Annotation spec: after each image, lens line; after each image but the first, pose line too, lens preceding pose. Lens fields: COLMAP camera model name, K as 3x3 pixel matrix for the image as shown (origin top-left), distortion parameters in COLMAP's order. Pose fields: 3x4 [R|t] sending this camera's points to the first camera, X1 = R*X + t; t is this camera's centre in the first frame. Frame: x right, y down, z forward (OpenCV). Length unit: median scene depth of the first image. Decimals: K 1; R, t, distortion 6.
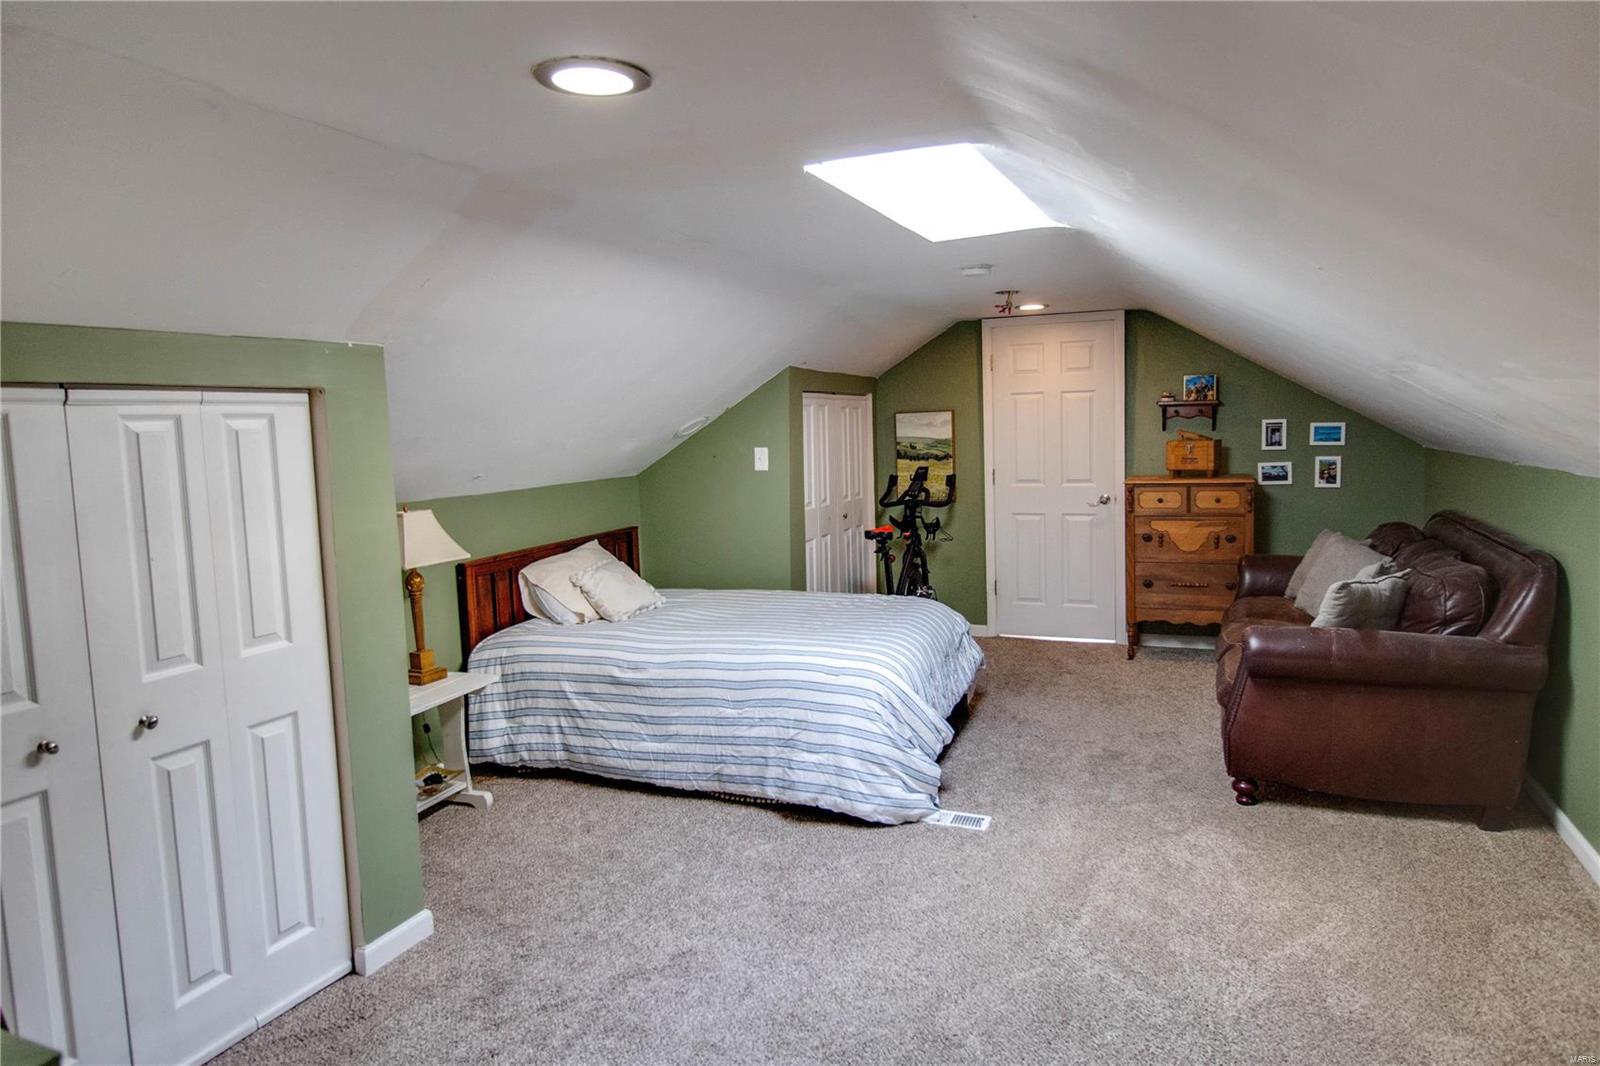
lens RADIAL K [[977.9, 0, 798.9], [0, 977.9, 535.9], [0, 0, 1]] dist [0.003381, 0.000093]
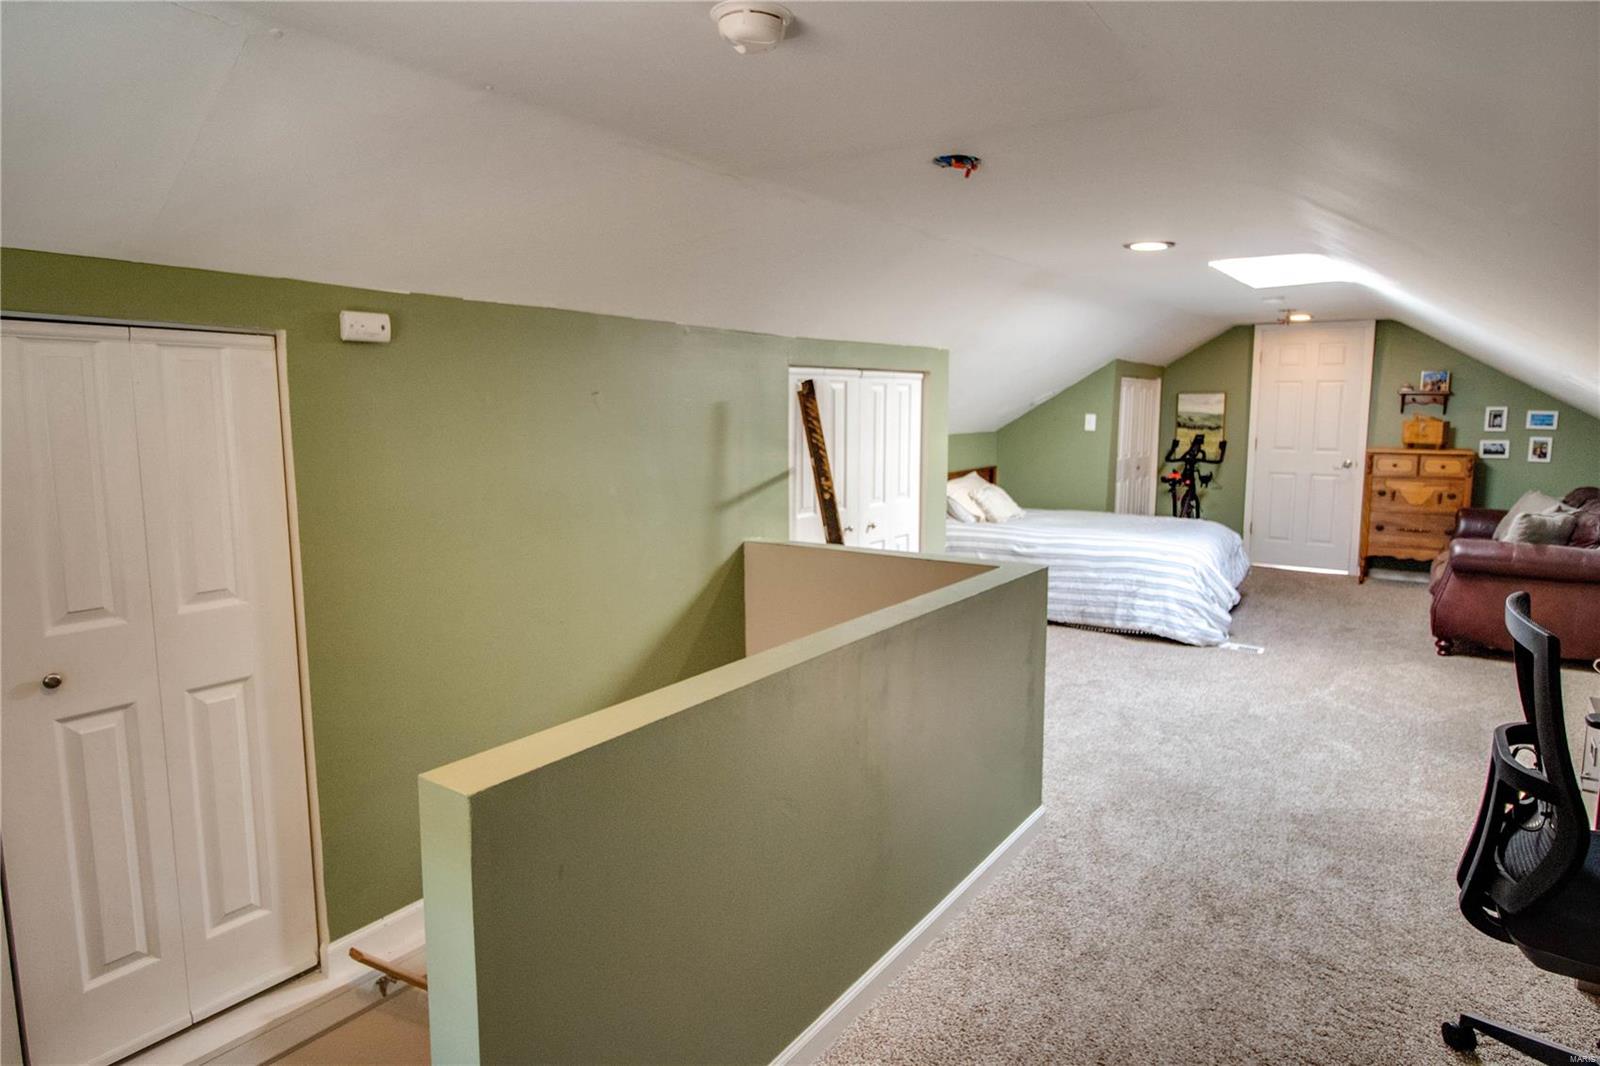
lens RADIAL K [[924.4, 0, 800.0], [0, 924.4, 528.3], [0, 0, 1]] dist [0.010967, -0.011984]
pose [[0.976421, 0.061467, -0.206941, -0.190599], [-0.056240, 0.997934, 0.031050, 0.068575], [0.208422, -0.018679, 0.977861, -0.496856]]
